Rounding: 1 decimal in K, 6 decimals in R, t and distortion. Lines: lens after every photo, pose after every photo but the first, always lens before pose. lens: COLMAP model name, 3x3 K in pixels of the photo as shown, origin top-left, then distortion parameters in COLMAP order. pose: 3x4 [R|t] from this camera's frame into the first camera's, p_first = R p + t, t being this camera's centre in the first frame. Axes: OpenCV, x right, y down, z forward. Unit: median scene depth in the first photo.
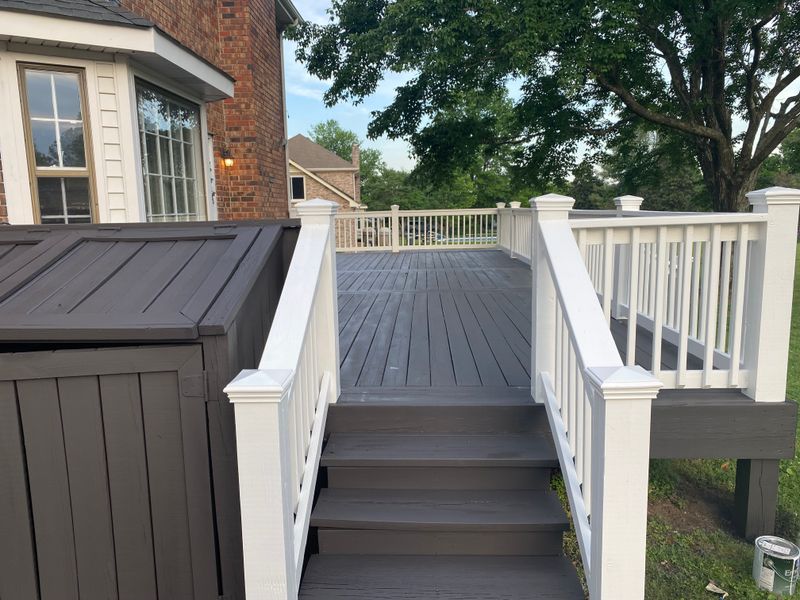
lens RADIAL K [[612.0, 0, 395.8], [0, 612.0, 297.5], [0, 0, 1]] dist [0.033497, -0.021556]
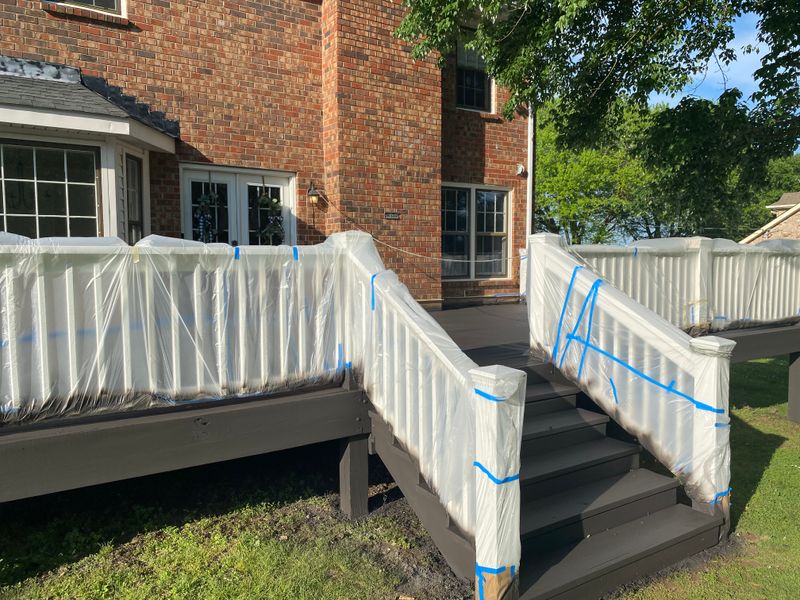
lens RADIAL K [[612.0, 0, 401.3], [0, 612.0, 297.5], [0, 0, 1]] dist [0.033497, -0.021556]
pose [[0.595549, 0.063968, -0.800768, 0.572449], [-0.121545, 0.992524, -0.011110, -0.077098], [0.794071, 0.103945, 0.598871, 0.561848]]
